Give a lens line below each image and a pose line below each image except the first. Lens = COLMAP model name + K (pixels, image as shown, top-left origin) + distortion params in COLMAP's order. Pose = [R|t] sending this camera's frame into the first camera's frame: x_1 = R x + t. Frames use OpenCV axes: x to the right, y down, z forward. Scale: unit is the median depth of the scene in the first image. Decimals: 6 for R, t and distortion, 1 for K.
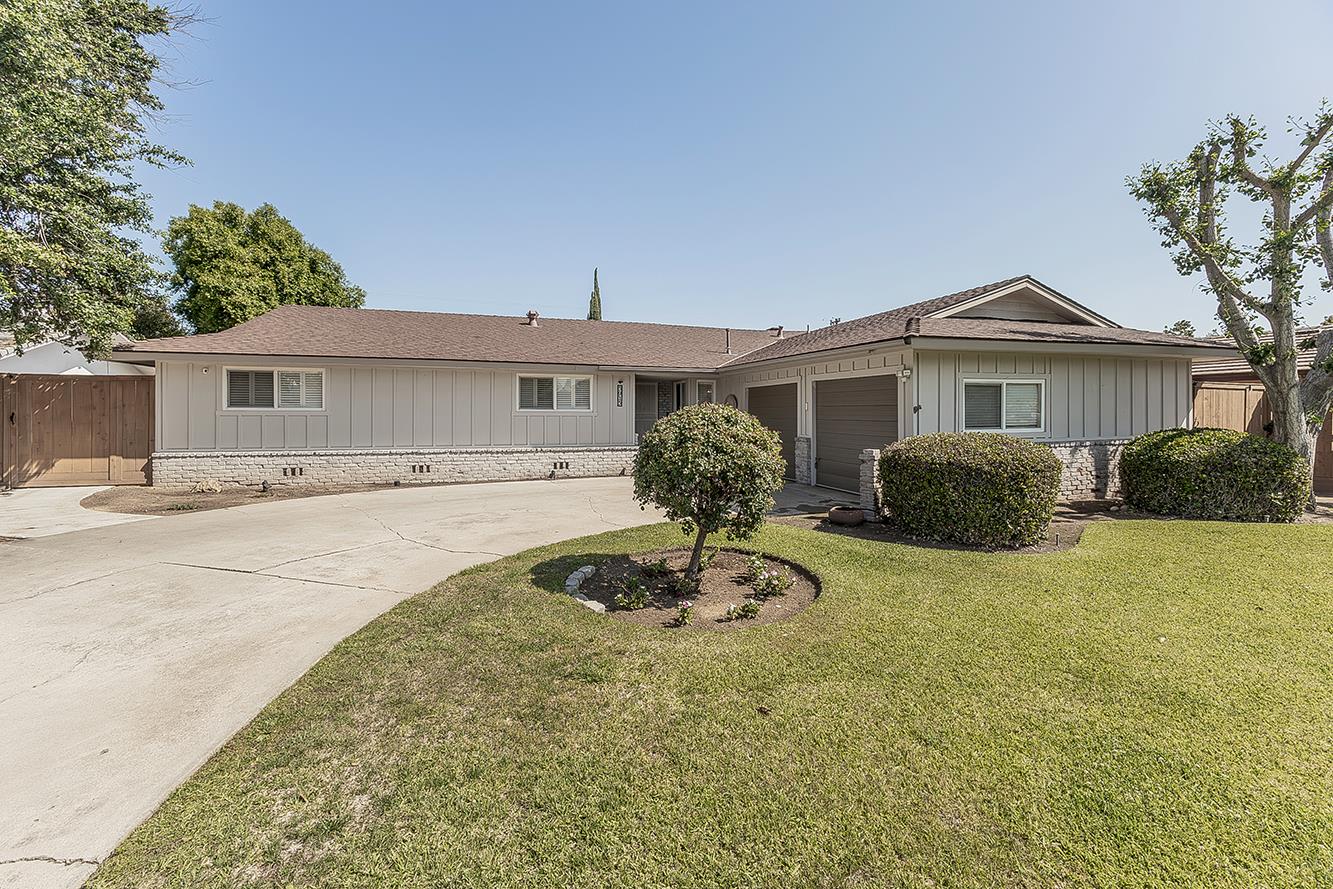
lens RADIAL K [[543.4, 0, 667.2], [0, 543.4, 424.9], [0, 0, 1]] dist [0.002967, 0.000100]
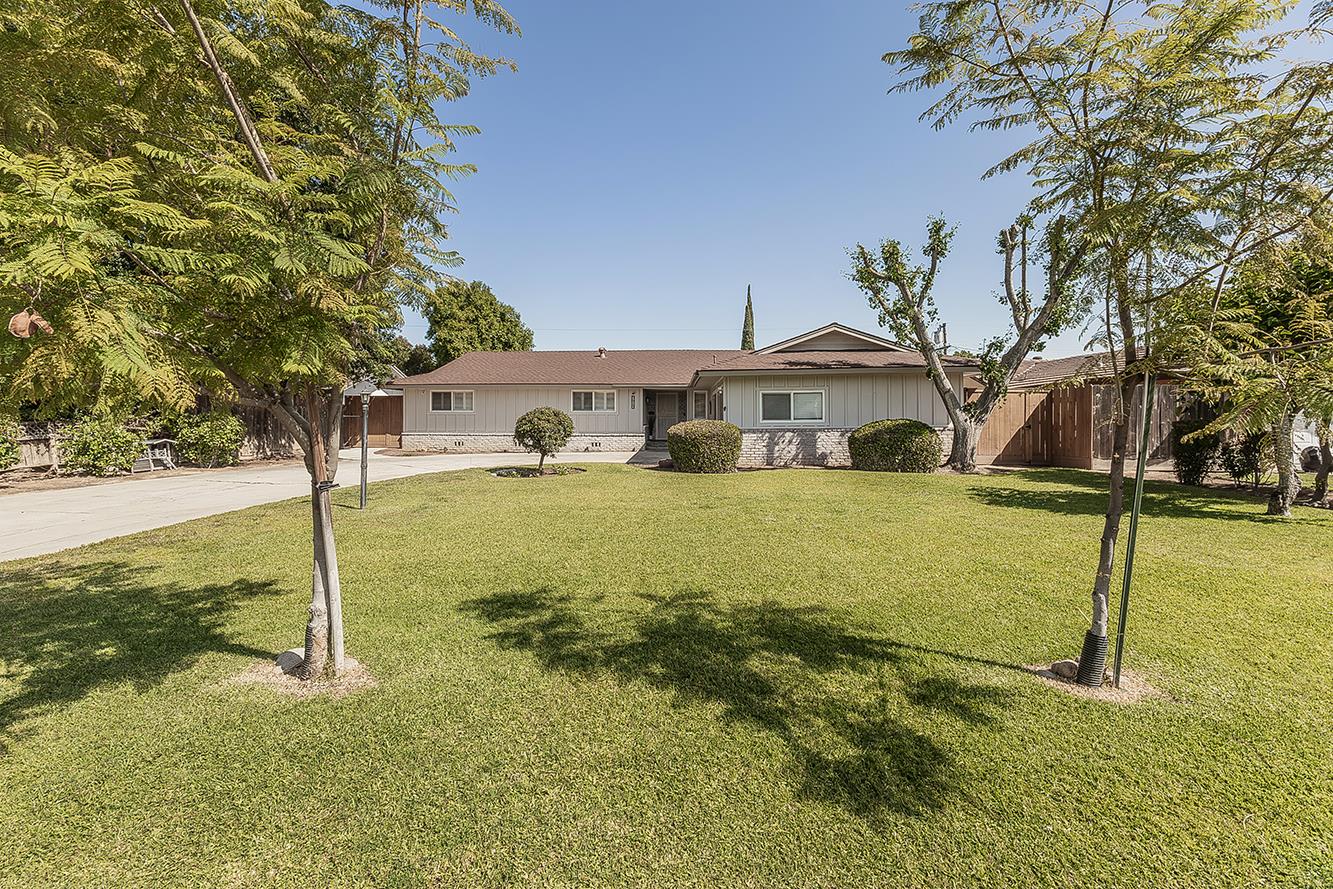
lens RADIAL K [[559.1, 0, 691.4], [0, 559.1, 433.7], [0, 0, 1]] dist [0.001503, 0.000080]
pose [[0.944199, 0.007126, -0.329298, 0.696784], [-0.004670, 0.999955, 0.008249, 0.028295], [0.329342, -0.006251, 0.944190, -0.566308]]
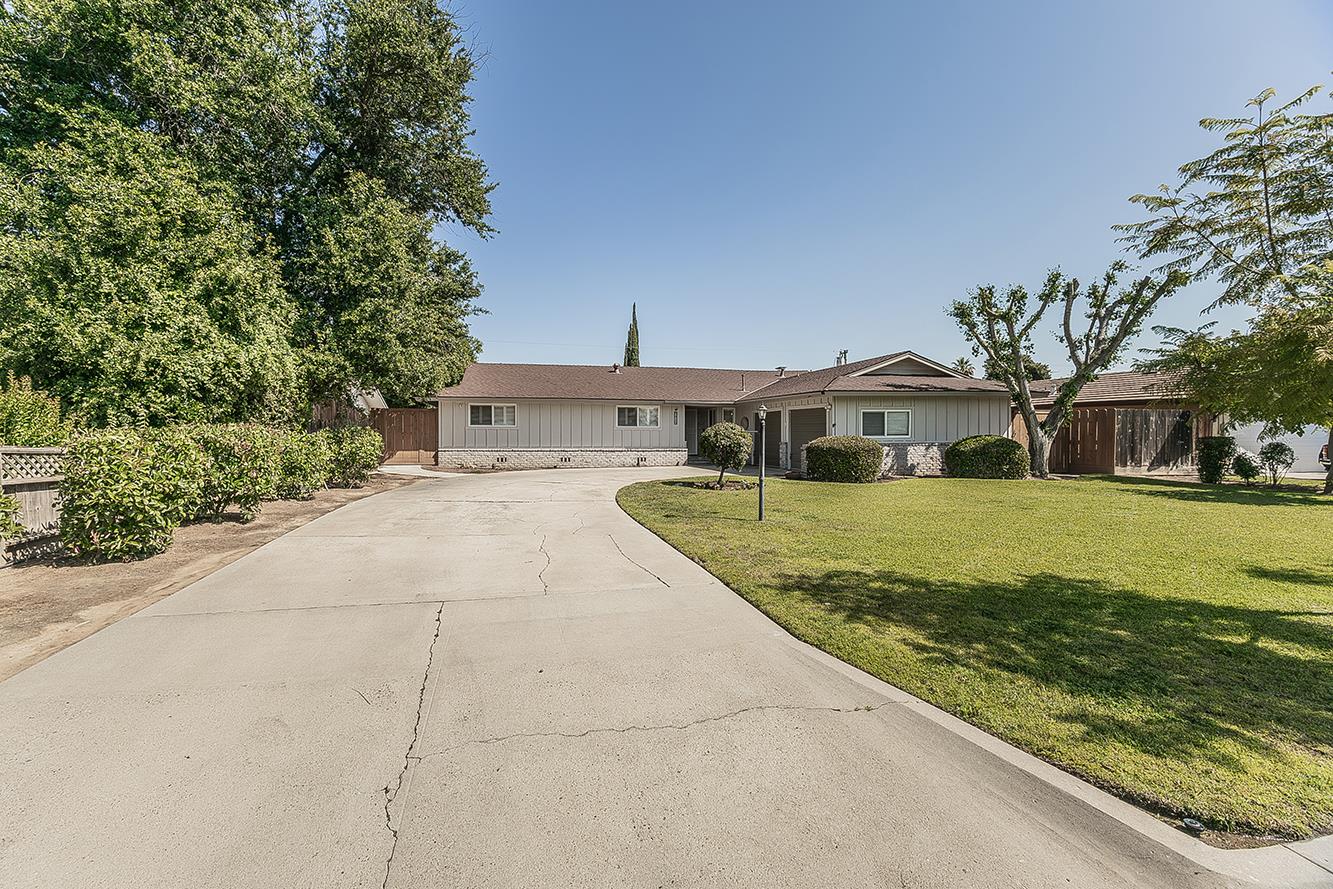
lens RADIAL K [[559.7, 0, 644.2], [0, 559.7, 449.1], [0, 0, 1]] dist [0.001149, 0.000060]
pose [[0.995987, 0.003010, -0.089449, -0.034101], [-0.002448, 0.999977, 0.006398, 0.033880], [0.089466, -0.006153, 0.995971, -0.790801]]
